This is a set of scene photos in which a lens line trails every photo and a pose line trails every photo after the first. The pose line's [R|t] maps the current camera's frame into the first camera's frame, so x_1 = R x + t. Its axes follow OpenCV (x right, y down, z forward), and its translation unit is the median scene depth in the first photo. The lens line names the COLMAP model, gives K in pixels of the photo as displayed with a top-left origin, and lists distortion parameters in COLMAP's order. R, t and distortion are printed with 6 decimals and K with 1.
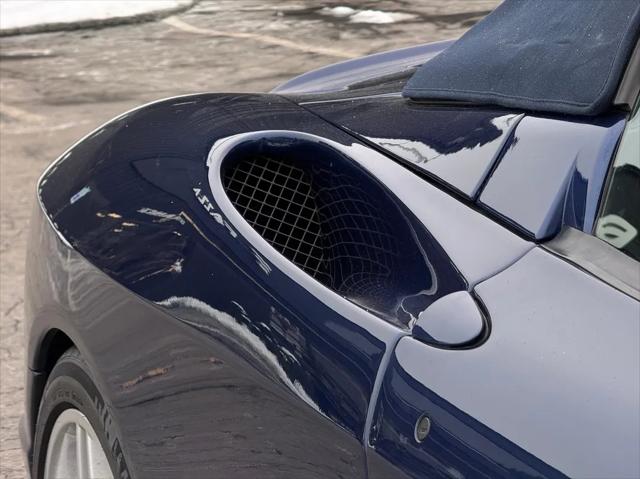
lens RADIAL K [[891.3, 0, 320.0], [0, 891.3, 239.5], [0, 0, 1]] dist [0.139229, -0.137743]
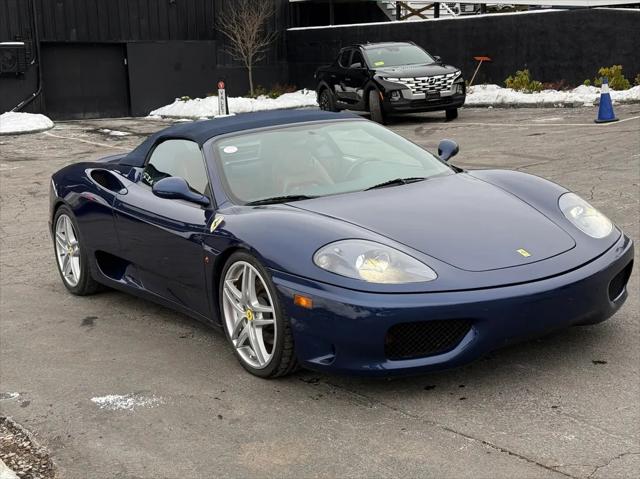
lens RADIAL K [[891.3, 0, 320.0], [0, 891.3, 239.5], [0, 0, 1]] dist [0.139229, -0.137743]
pose [[0.965994, -0.012150, 0.258278, -0.068514], [0.025862, 0.998426, -0.049759, 0.279316], [-0.257267, 0.054746, 0.964788, -2.090089]]
